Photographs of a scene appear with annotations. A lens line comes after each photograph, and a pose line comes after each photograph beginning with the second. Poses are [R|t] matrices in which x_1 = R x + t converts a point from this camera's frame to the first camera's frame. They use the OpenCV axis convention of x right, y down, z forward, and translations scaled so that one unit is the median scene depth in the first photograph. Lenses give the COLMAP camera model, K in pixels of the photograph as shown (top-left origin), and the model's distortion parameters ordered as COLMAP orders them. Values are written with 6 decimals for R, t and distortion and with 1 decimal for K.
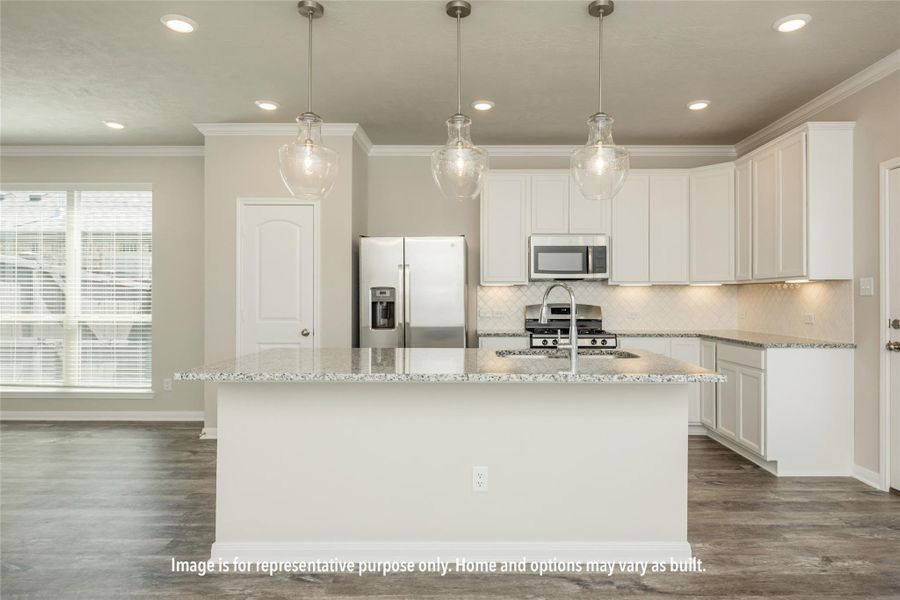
lens RADIAL K [[513.7, 0, 450.8], [0, 513.7, 303.2], [0, 0, 1]] dist [-0.003975, -0.000426]
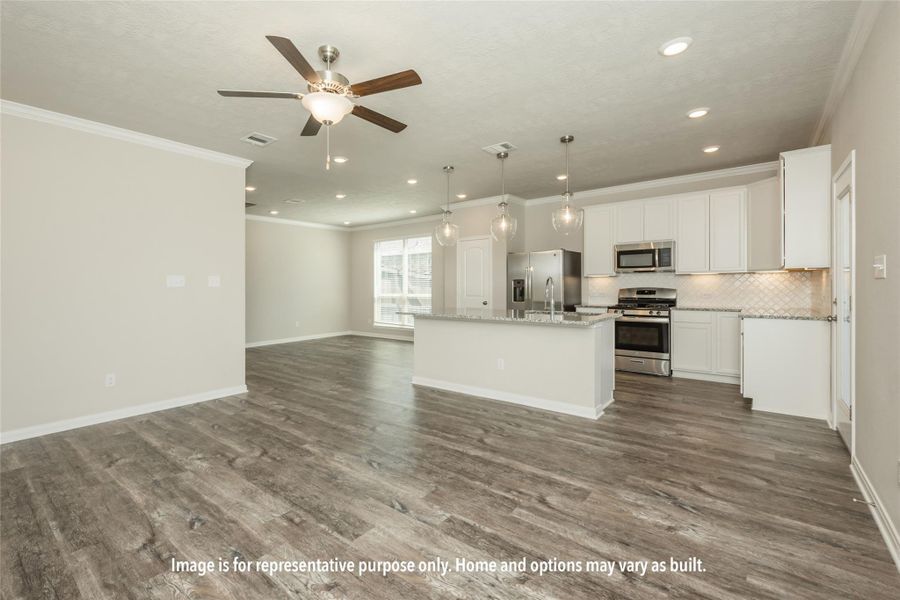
lens RADIAL K [[395.3, 0, 450.1], [0, 395.3, 293.3], [0, 0, 1]] dist [0.000177, 0.000152]
pose [[0.797841, 0.002869, -0.602861, 0.504091], [0.005062, 0.999922, 0.011457, 0.001299], [0.602847, -0.012193, 0.797764, -0.292792]]
